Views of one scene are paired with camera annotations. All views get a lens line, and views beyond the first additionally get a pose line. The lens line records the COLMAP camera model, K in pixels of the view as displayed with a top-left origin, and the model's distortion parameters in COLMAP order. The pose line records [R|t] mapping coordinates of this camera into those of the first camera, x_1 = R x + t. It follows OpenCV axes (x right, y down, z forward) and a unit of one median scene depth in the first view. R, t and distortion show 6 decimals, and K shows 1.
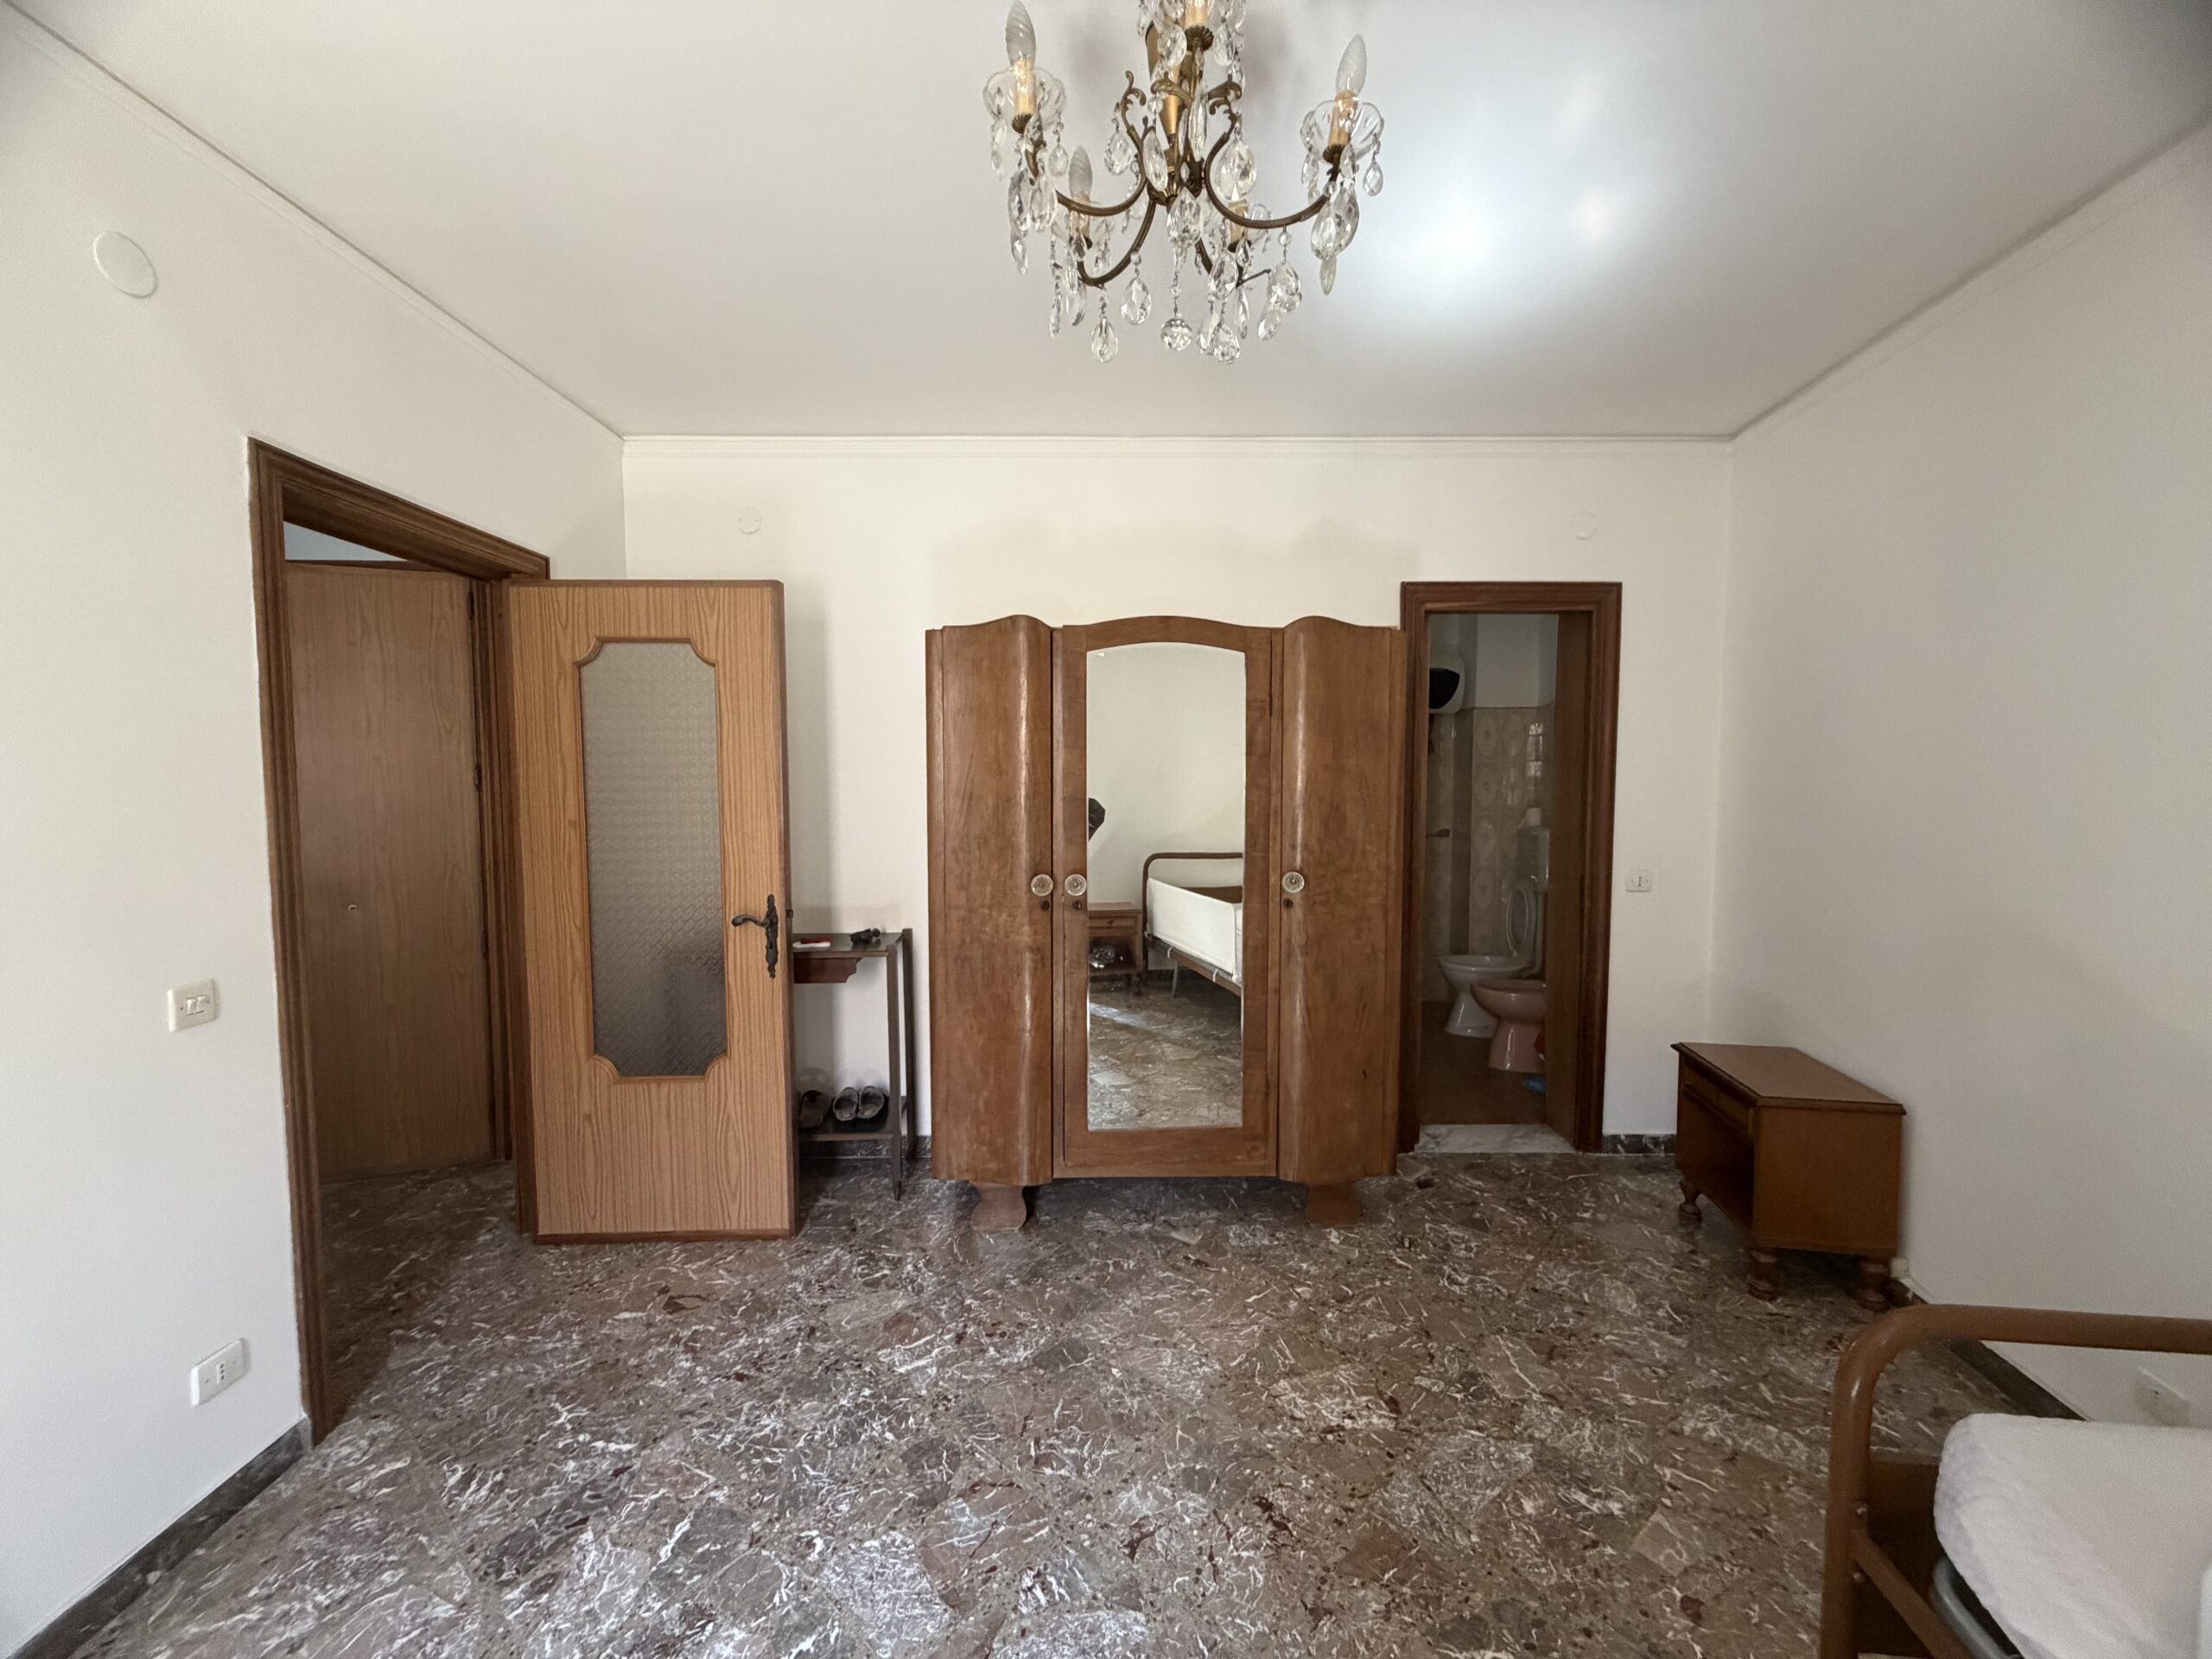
lens RADIAL K [[889.1, 0, 1109.0], [0, 889.1, 835.6], [0, 0, 1]] dist [-0.002220, 0.000322]
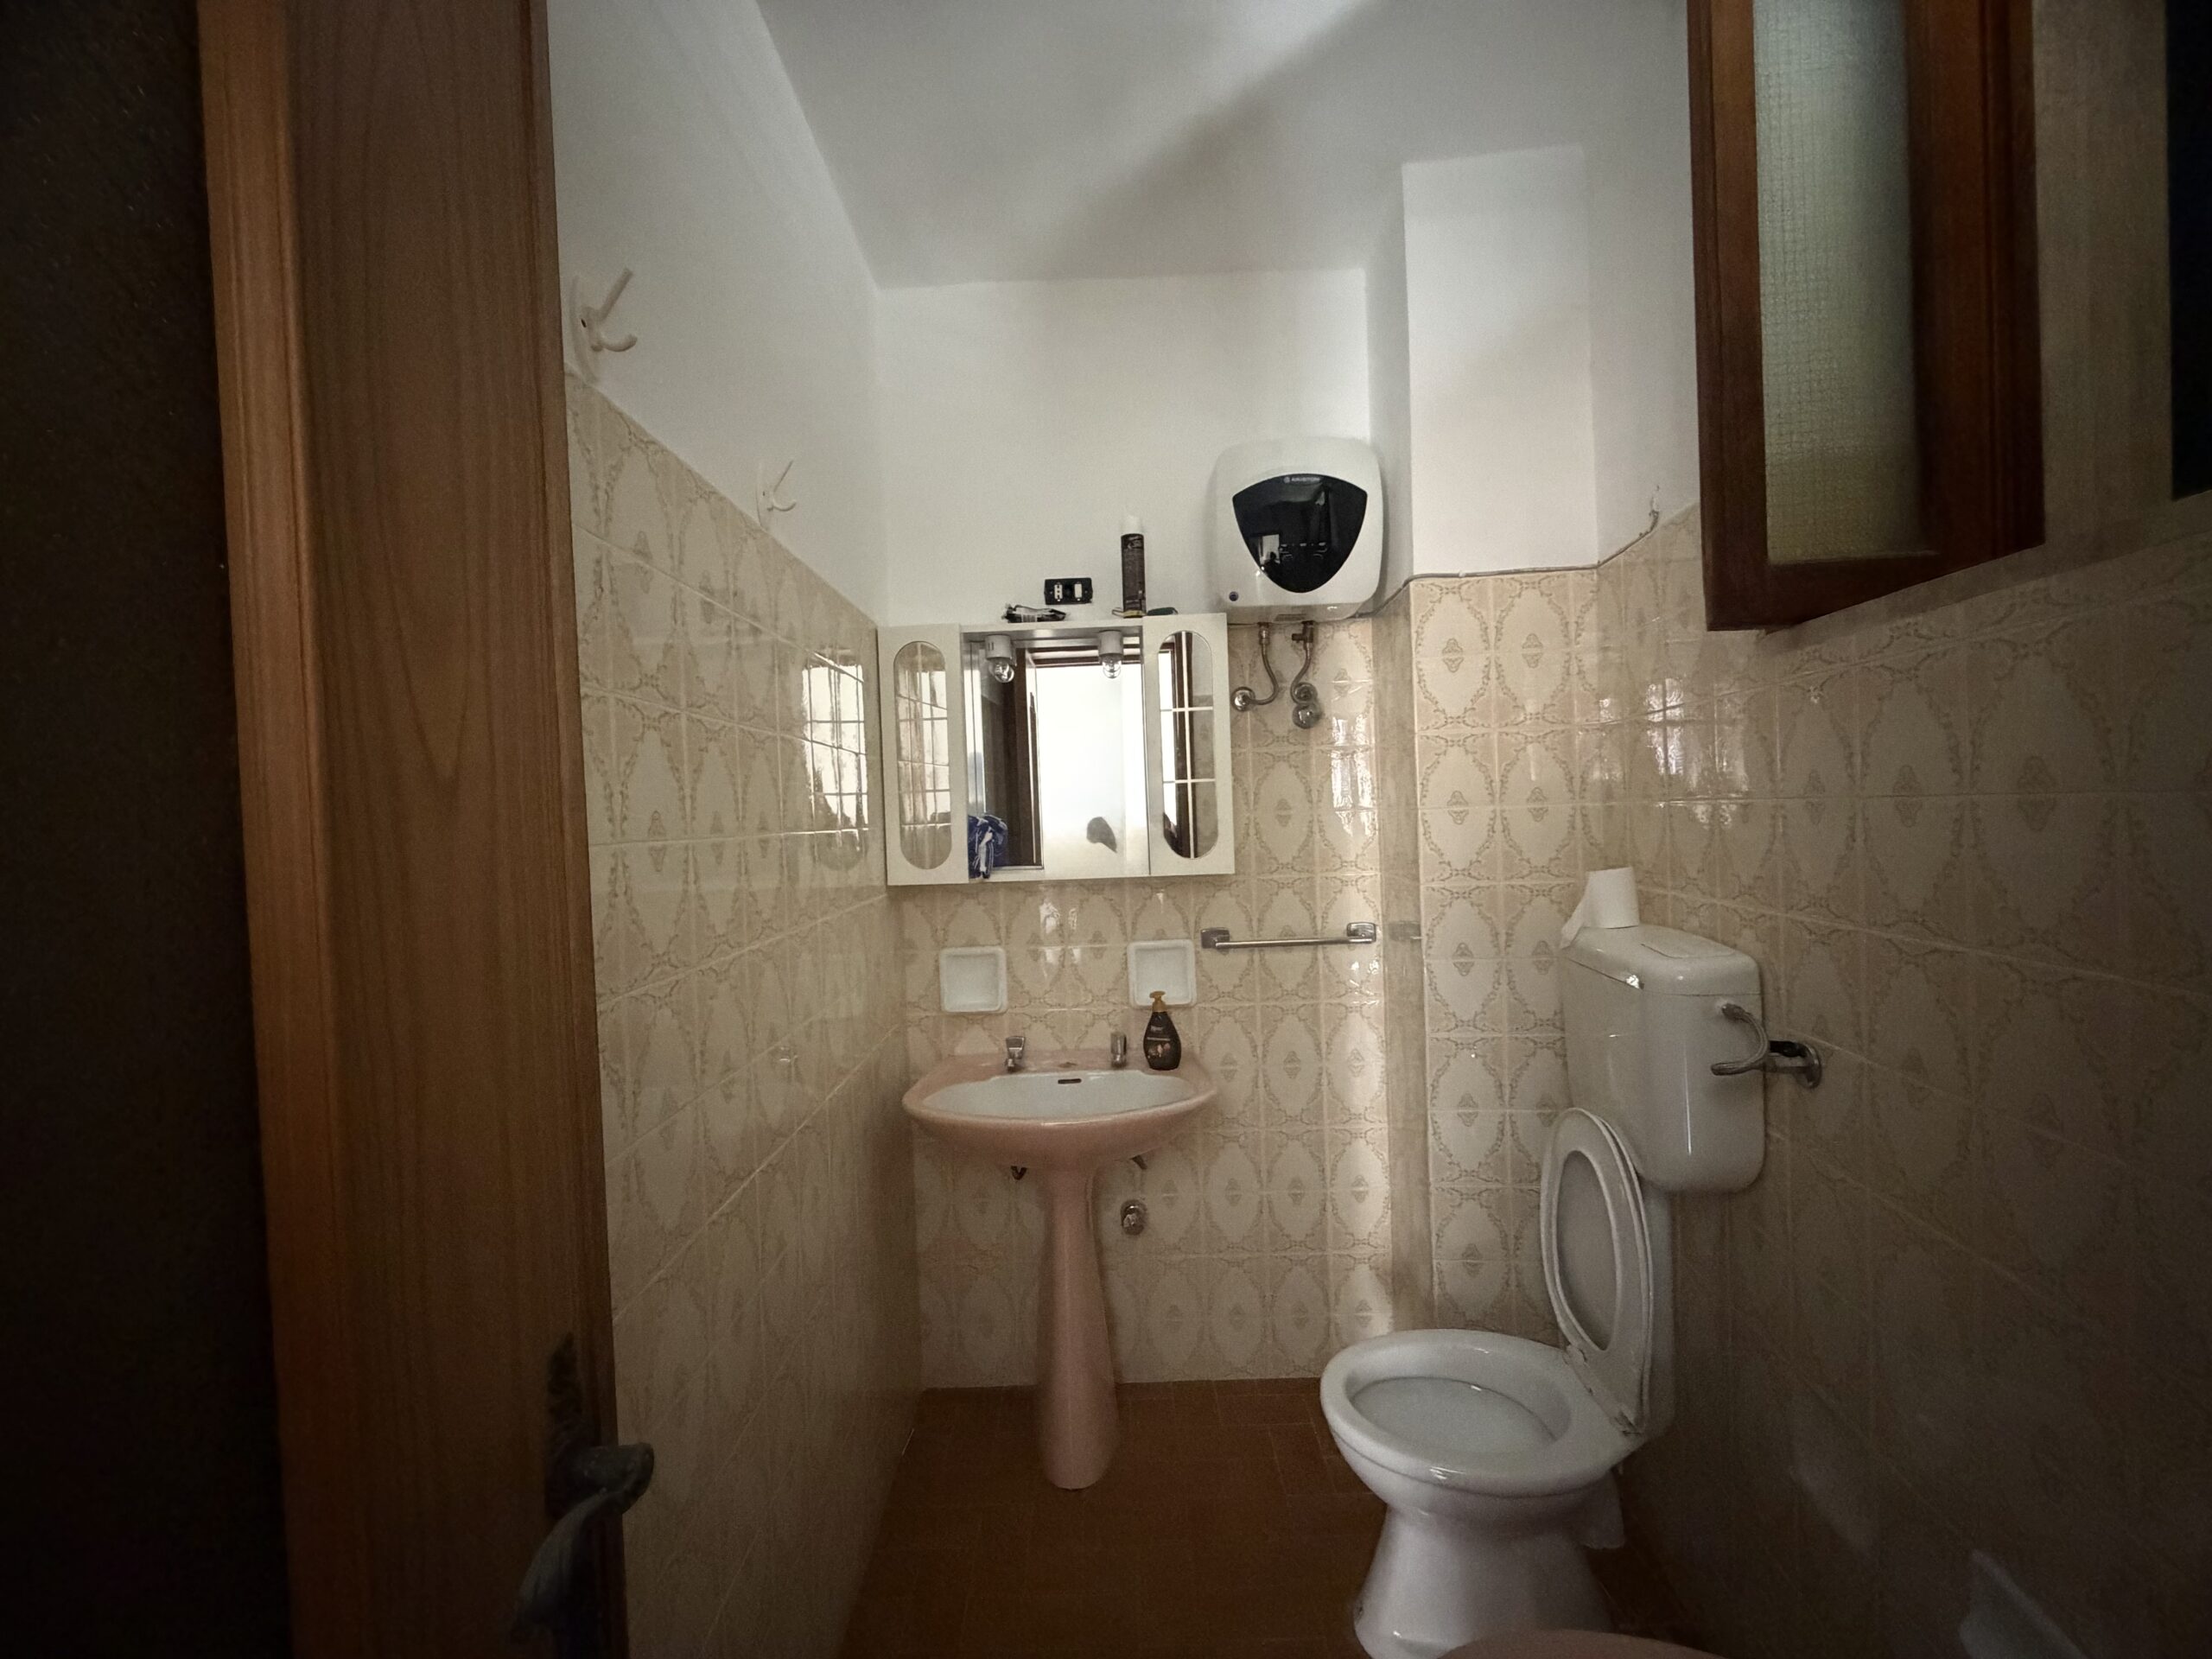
lens RADIAL K [[889.1, 0, 1110.9], [0, 889.1, 829.2], [0, 0, 1]] dist [-0.002220, 0.000322]
pose [[0.997662, -0.040400, -0.055128, 0.305541], [0.037621, 0.998013, -0.050549, -0.032152], [0.057060, 0.048357, 0.997199, 0.644264]]
